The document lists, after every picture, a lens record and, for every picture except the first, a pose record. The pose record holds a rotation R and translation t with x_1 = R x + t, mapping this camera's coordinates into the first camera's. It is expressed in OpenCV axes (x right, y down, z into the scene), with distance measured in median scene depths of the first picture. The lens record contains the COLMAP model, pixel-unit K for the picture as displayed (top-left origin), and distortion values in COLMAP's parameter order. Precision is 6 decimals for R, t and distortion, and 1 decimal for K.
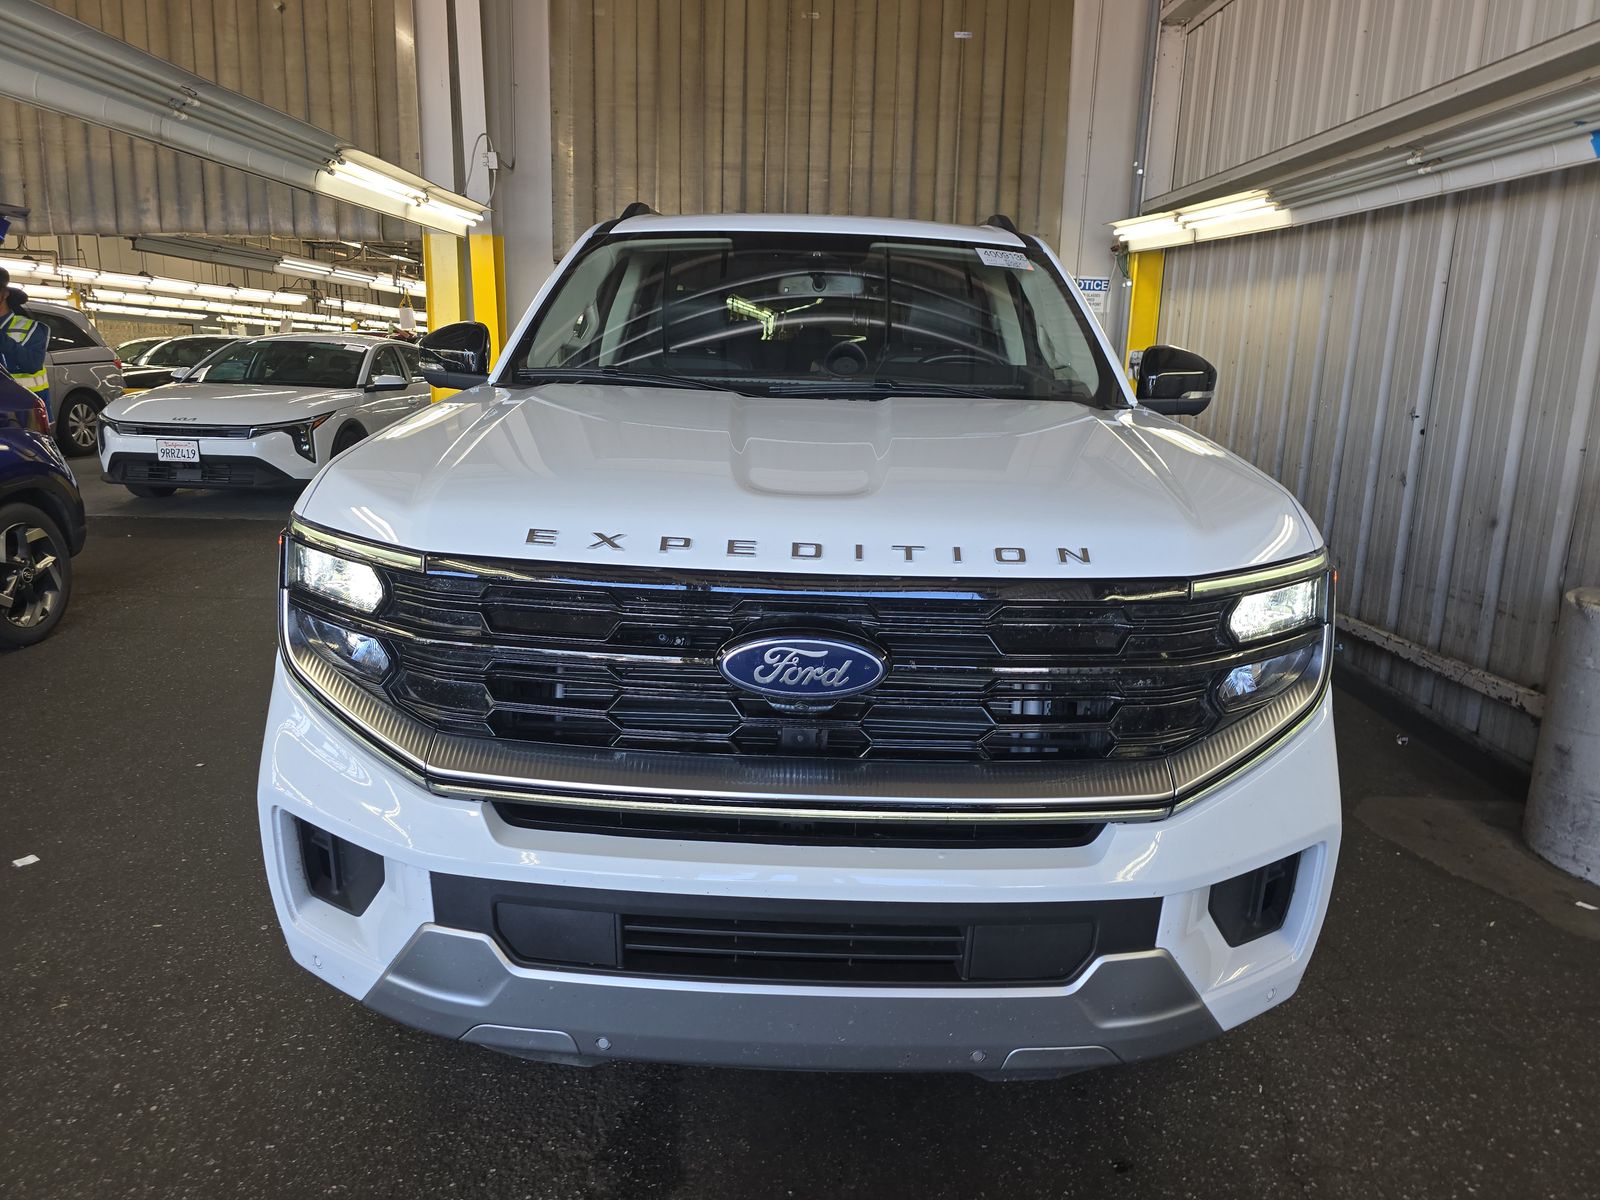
lens RADIAL K [[1092.5, 0, 806.1], [0, 1092.5, 599.5], [0, 0, 1]] dist [0.038726, -0.009703]
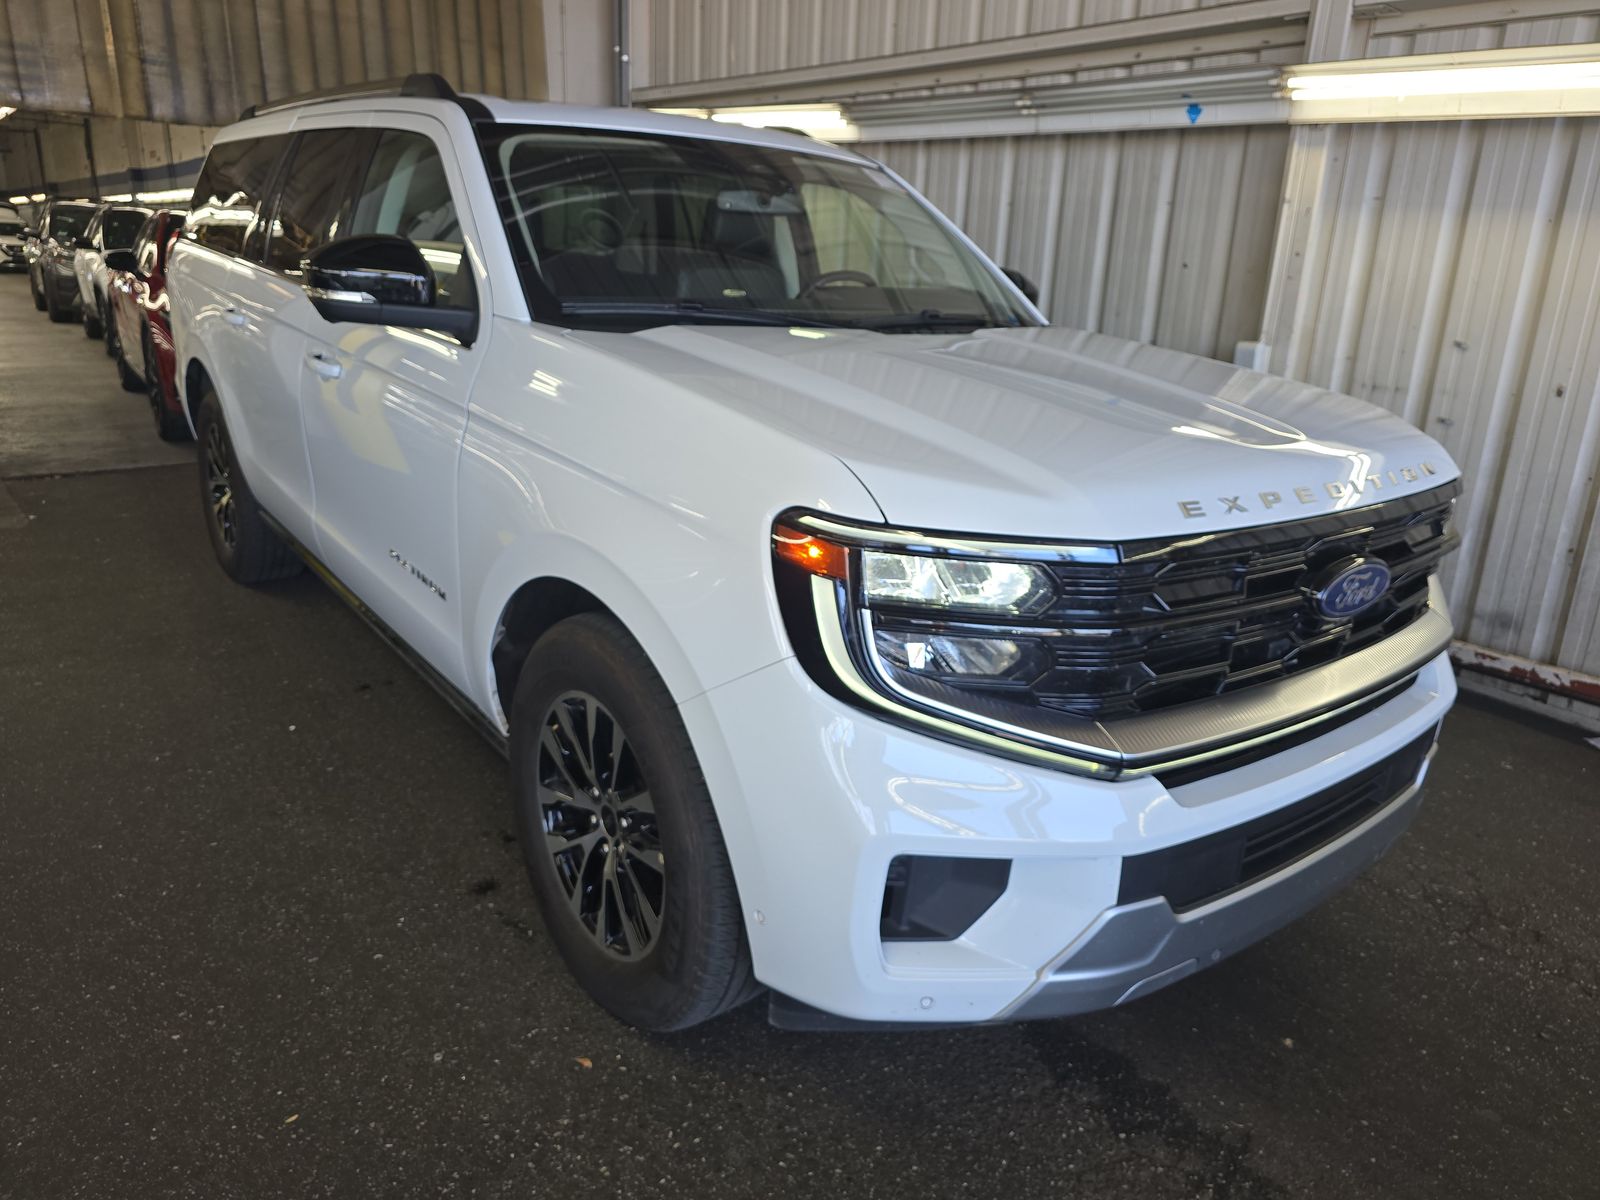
lens RADIAL K [[1092.5, 0, 805.1], [0, 1092.5, 600.4], [0, 0, 1]] dist [0.038726, -0.009703]
pose [[0.782019, -0.182024, 0.596082, -0.384364], [0.115368, 0.982151, 0.148561, -0.055798], [-0.612484, -0.047408, 0.789060, 0.139131]]
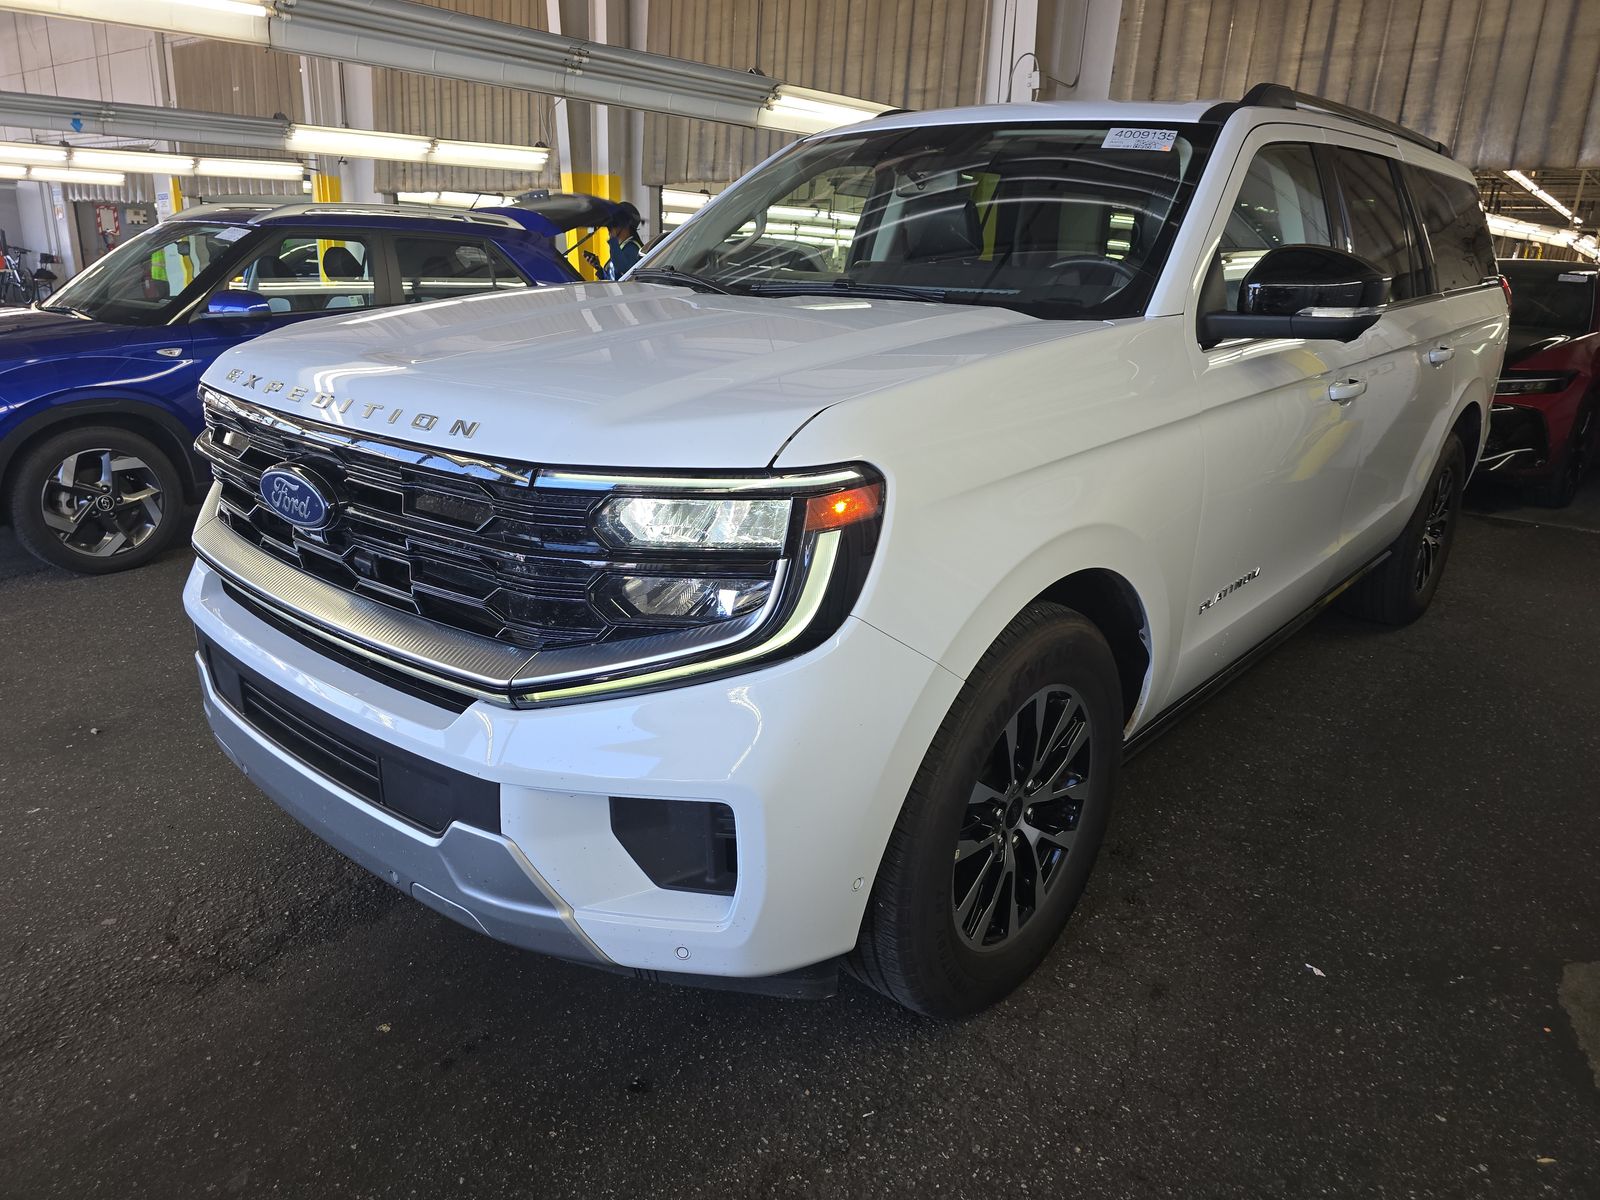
lens RADIAL K [[1092.5, 0, 798.9], [0, 1092.5, 601.4], [0, 0, 1]] dist [0.038726, -0.009703]
pose [[0.771816, 0.187922, -0.607442, 0.381826], [-0.155117, 0.982113, 0.106740, -0.012985], [0.616635, 0.011841, 0.787160, 0.133774]]
